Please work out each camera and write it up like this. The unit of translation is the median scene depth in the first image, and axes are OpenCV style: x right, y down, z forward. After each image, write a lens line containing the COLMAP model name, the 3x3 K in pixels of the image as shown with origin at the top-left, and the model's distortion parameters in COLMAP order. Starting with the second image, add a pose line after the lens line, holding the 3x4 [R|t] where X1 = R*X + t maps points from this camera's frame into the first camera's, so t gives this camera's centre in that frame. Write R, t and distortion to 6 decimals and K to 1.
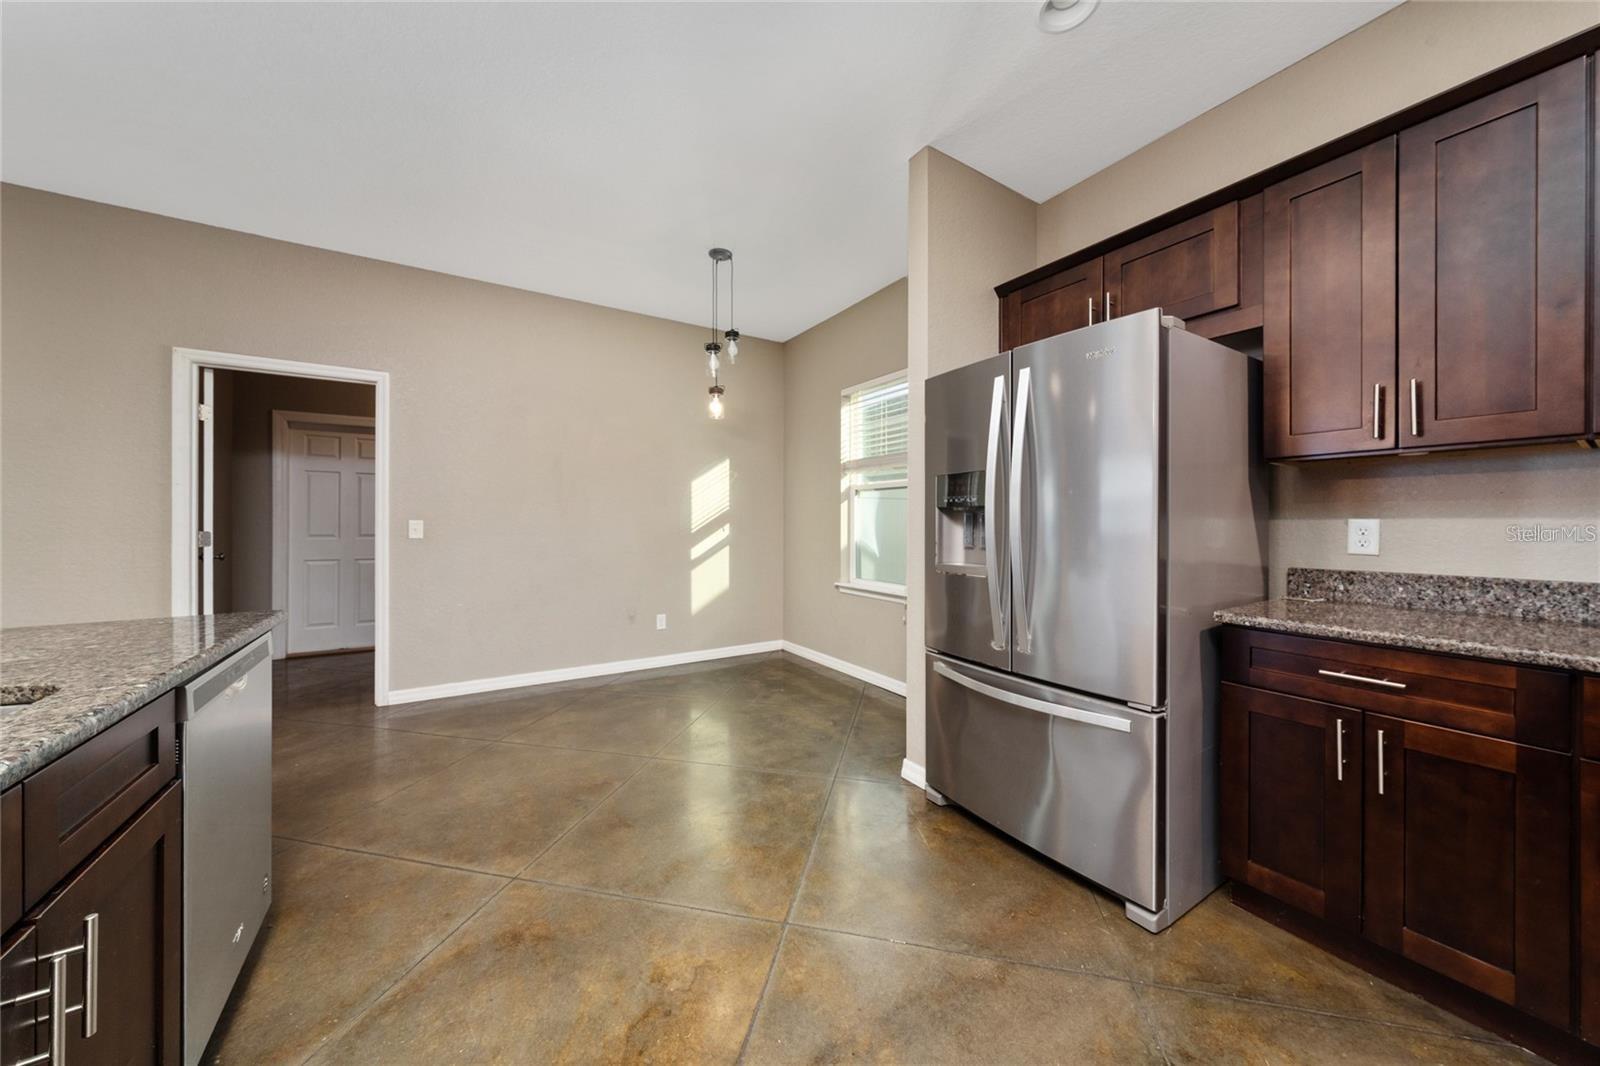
lens RADIAL K [[550.4, 0, 813.6], [0, 550.4, 523.2], [0, 0, 1]] dist [-0.002448, -0.000494]
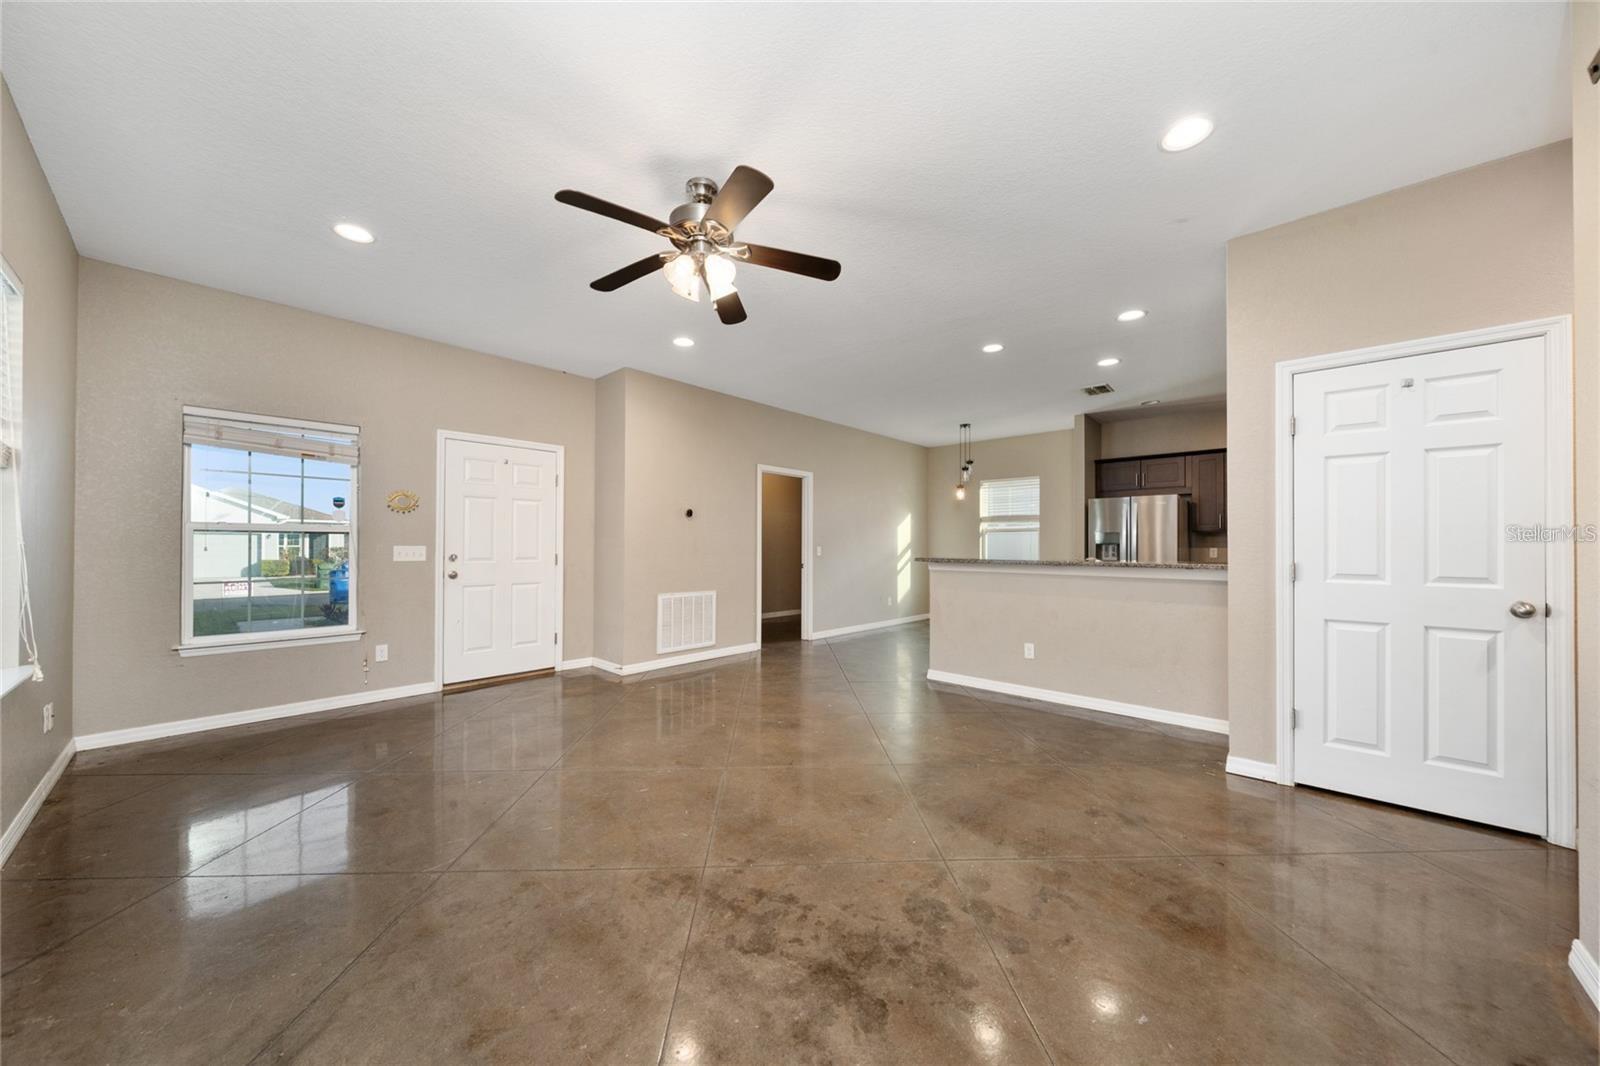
lens RADIAL K [[550.4, 0, 810.3], [0, 550.4, 543.1], [0, 0, 1]] dist [-0.002448, -0.000494]
pose [[0.967183, 0.005220, 0.254028, -1.215182], [-0.002807, 0.999947, -0.009863, 0.002527], [-0.254066, 0.008827, 0.967147, -0.885917]]
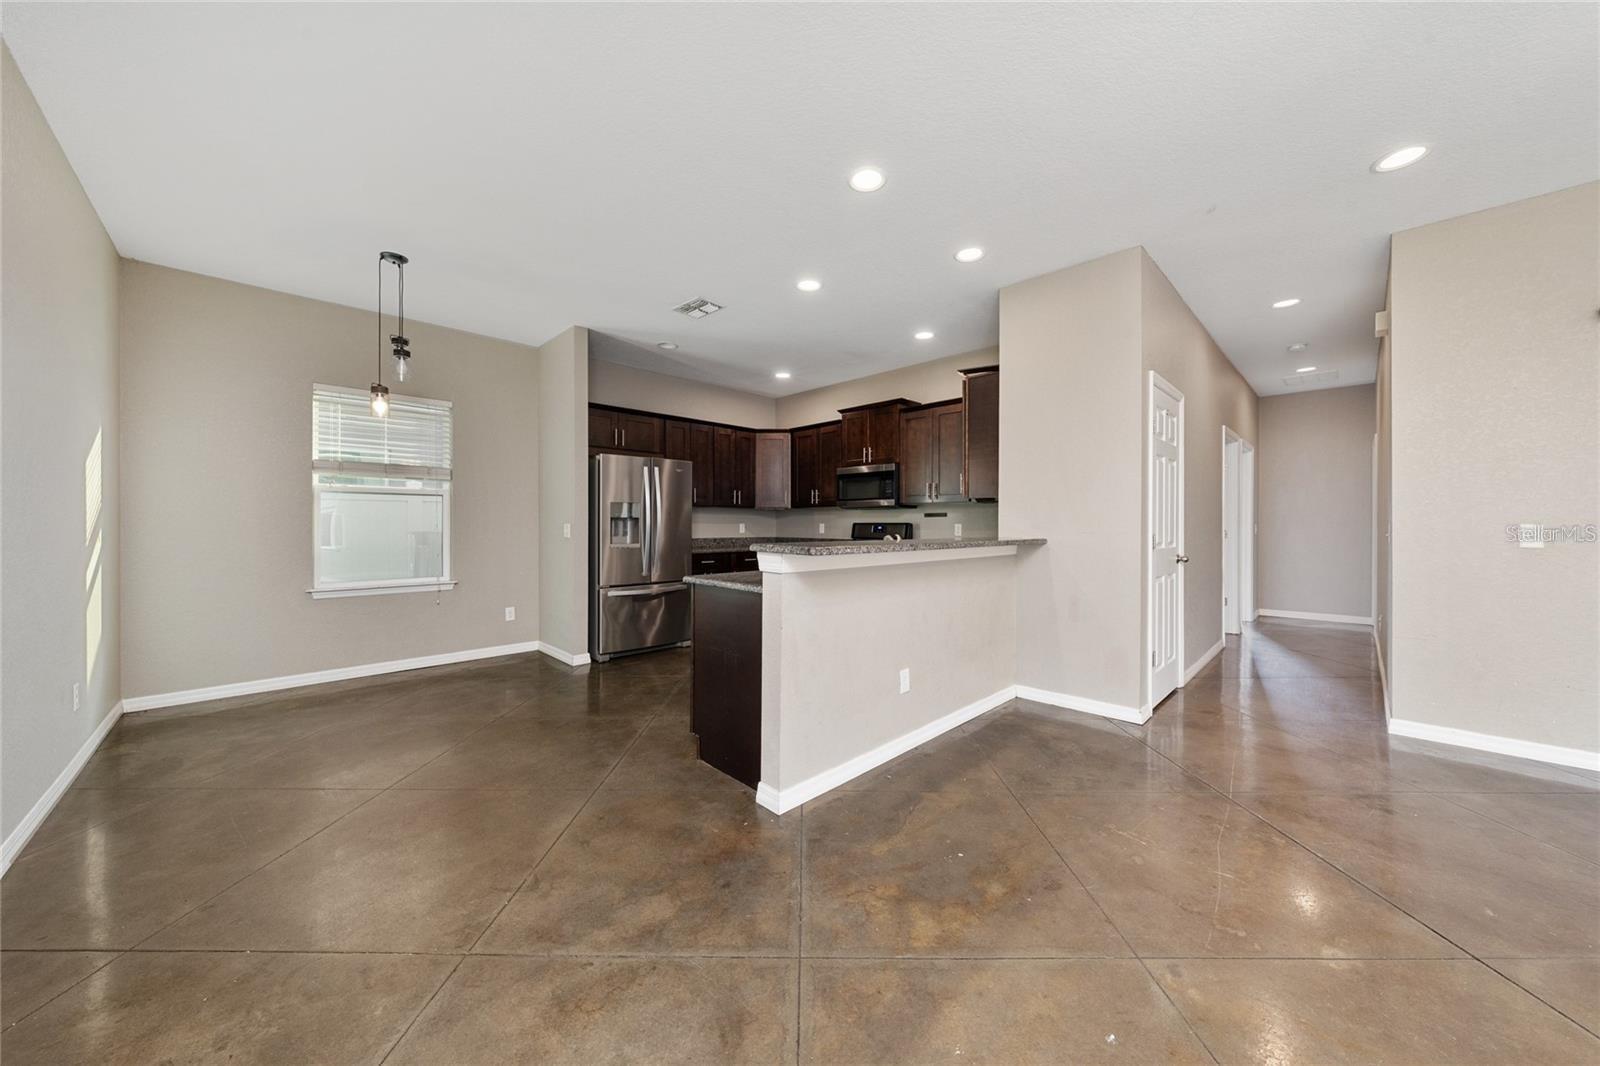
lens RADIAL K [[550.4, 0, 795.9], [0, 550.4, 525.2], [0, 0, 1]] dist [-0.002448, -0.000494]
pose [[-0.188654, 0.000104, 0.982044, -1.190190], [0.002900, 0.999996, 0.000451, 0.001156], [-0.982039, 0.002933, -0.188653, 0.430634]]
